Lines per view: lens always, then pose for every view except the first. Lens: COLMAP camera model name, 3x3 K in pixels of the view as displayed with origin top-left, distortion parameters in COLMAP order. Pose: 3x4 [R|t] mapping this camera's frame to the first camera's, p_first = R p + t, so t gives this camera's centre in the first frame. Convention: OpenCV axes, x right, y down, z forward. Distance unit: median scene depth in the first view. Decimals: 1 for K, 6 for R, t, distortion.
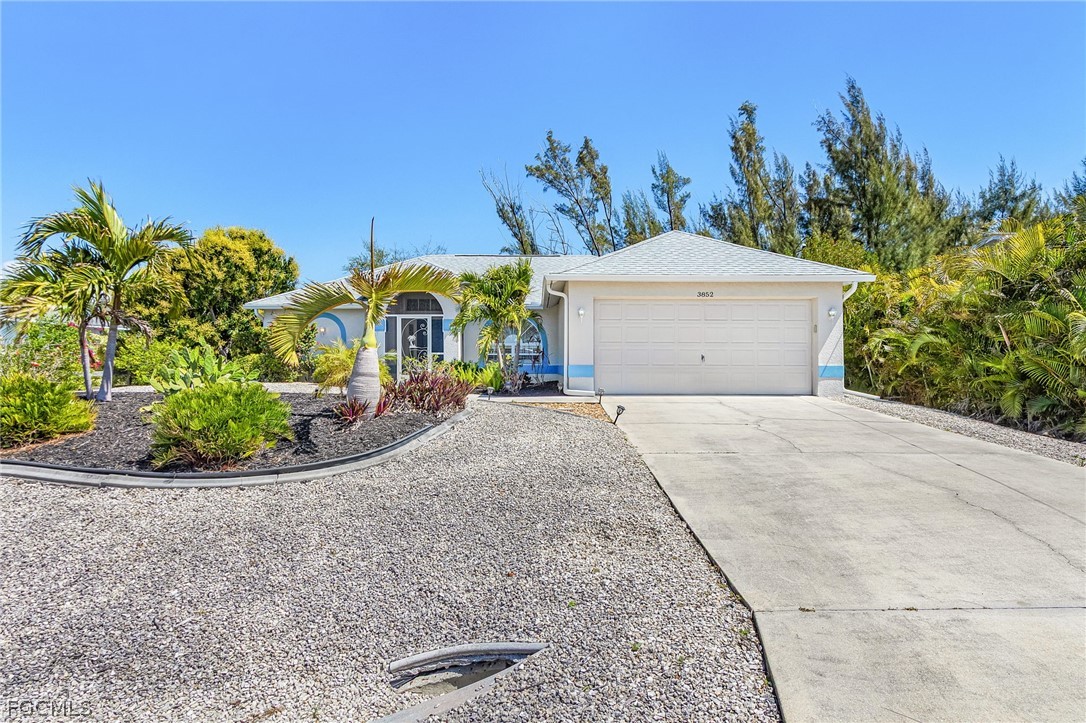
lens RADIAL K [[610.3, 0, 523.9], [0, 610.3, 377.8], [0, 0, 1]] dist [0.002348, -0.000082]
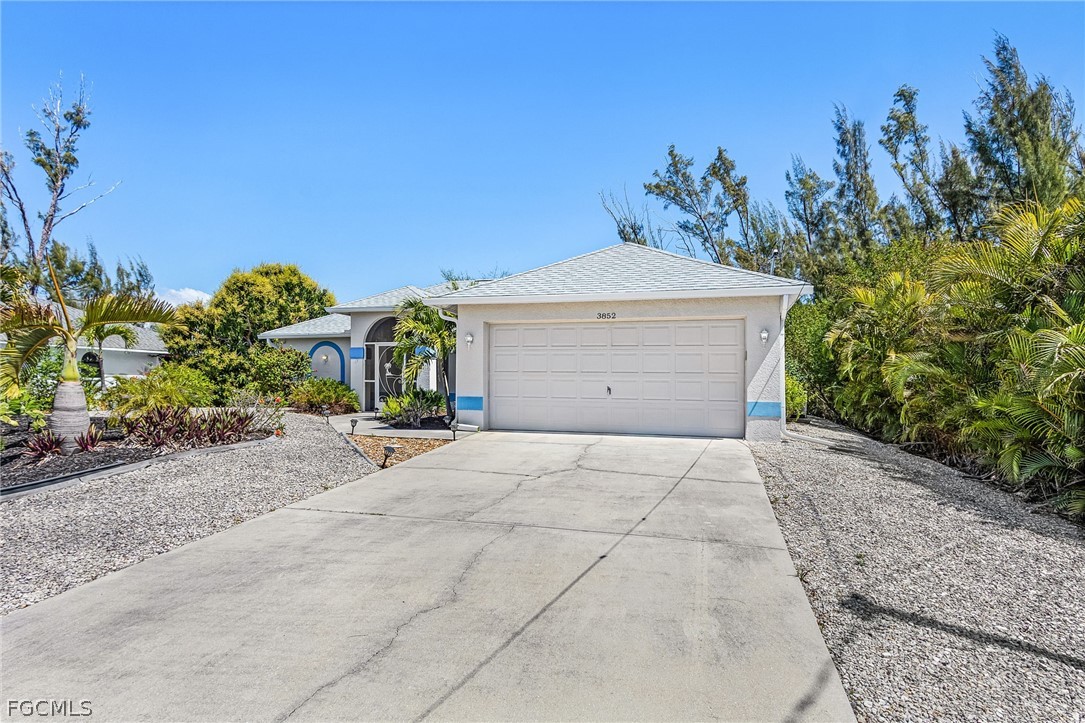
lens RADIAL K [[596.0, 0, 516.1], [0, 596.0, 407.5], [0, 0, 1]] dist [0.001869, 0.000245]
pose [[0.958592, 0.018265, -0.284196, 0.161719], [-0.014727, 0.999785, 0.014583, -0.007335], [0.284401, -0.009794, 0.958655, 0.064459]]
